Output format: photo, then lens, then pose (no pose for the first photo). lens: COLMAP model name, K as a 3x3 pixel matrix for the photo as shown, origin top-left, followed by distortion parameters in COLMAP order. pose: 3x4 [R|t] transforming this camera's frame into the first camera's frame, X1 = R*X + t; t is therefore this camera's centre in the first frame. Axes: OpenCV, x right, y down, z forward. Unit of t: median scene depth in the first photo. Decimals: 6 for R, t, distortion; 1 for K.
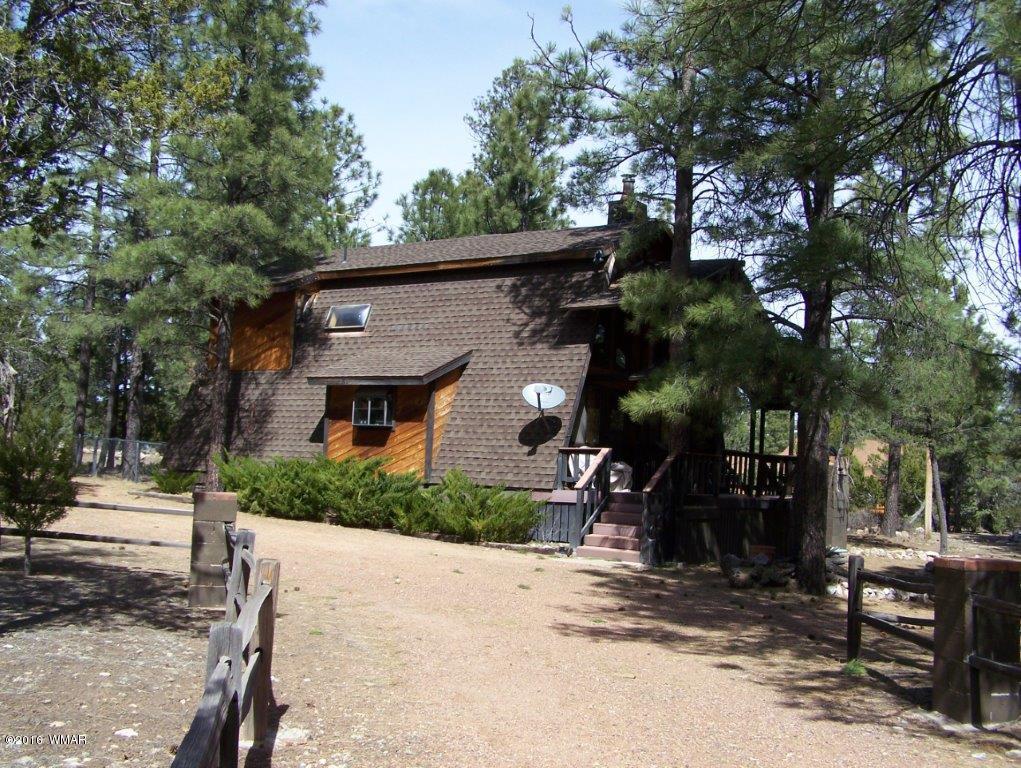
lens RADIAL K [[1159.0, 0, 510.5], [0, 1159.0, 384.0], [0, 0, 1]] dist [-0.171011, 0.208462]
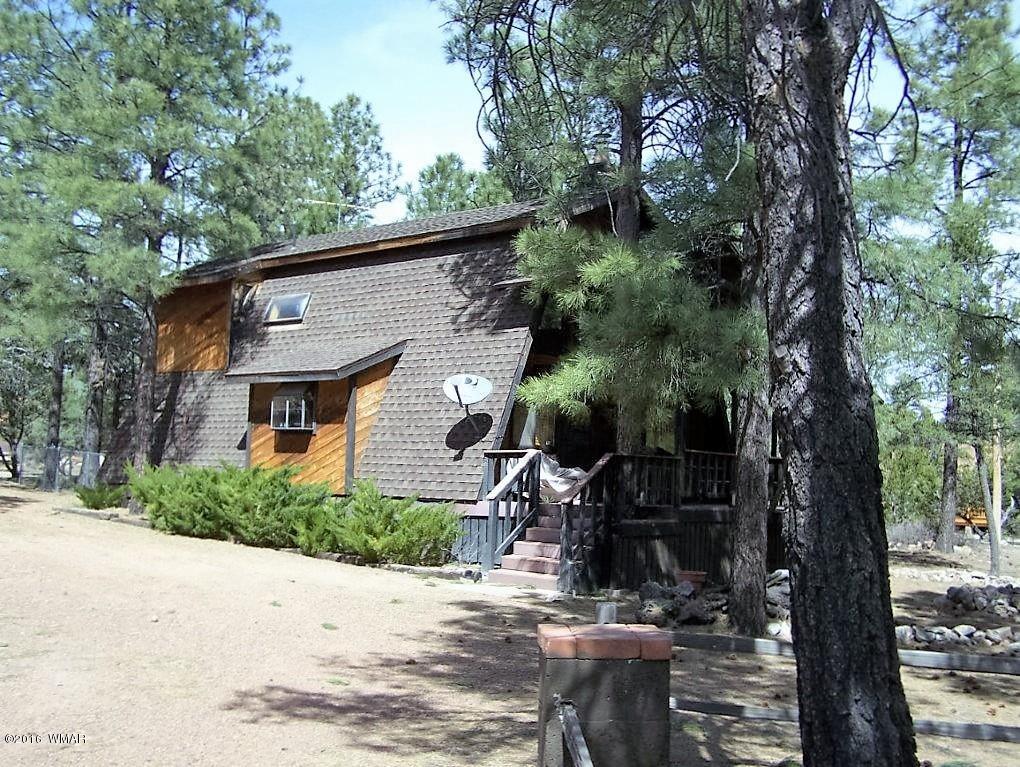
lens RADIAL K [[1157.9, 0, 510.0], [0, 1157.9, 383.5], [0, 0, 1]] dist [-0.171011, 0.208462]
pose [[0.993920, -0.020238, -0.108231, 0.138131], [0.018891, 0.999731, -0.013451, 0.016549], [0.108474, 0.011324, 0.994035, 0.157453]]
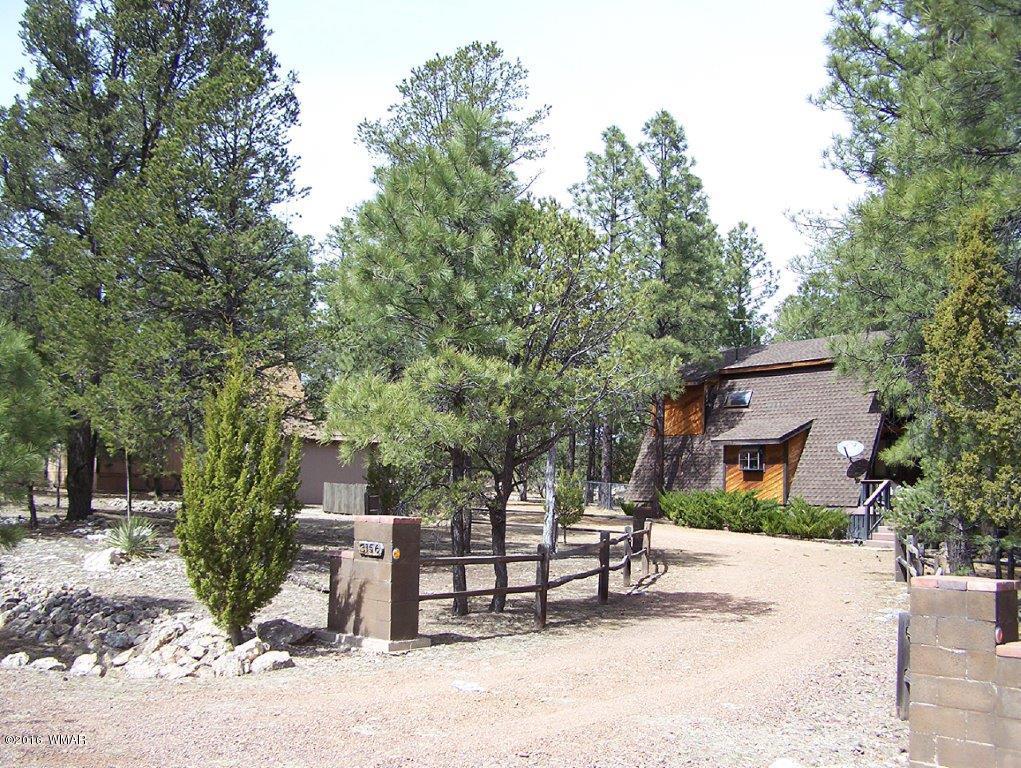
lens RADIAL K [[1159.0, 0, 510.5], [0, 1159.0, 384.0], [0, 0, 1]] dist [-0.171011, 0.208462]
pose [[0.919924, -0.055248, -0.388185, 0.198842], [0.044829, 0.998351, -0.035852, -0.040284], [0.389525, 0.015579, 0.920884, -0.600252]]
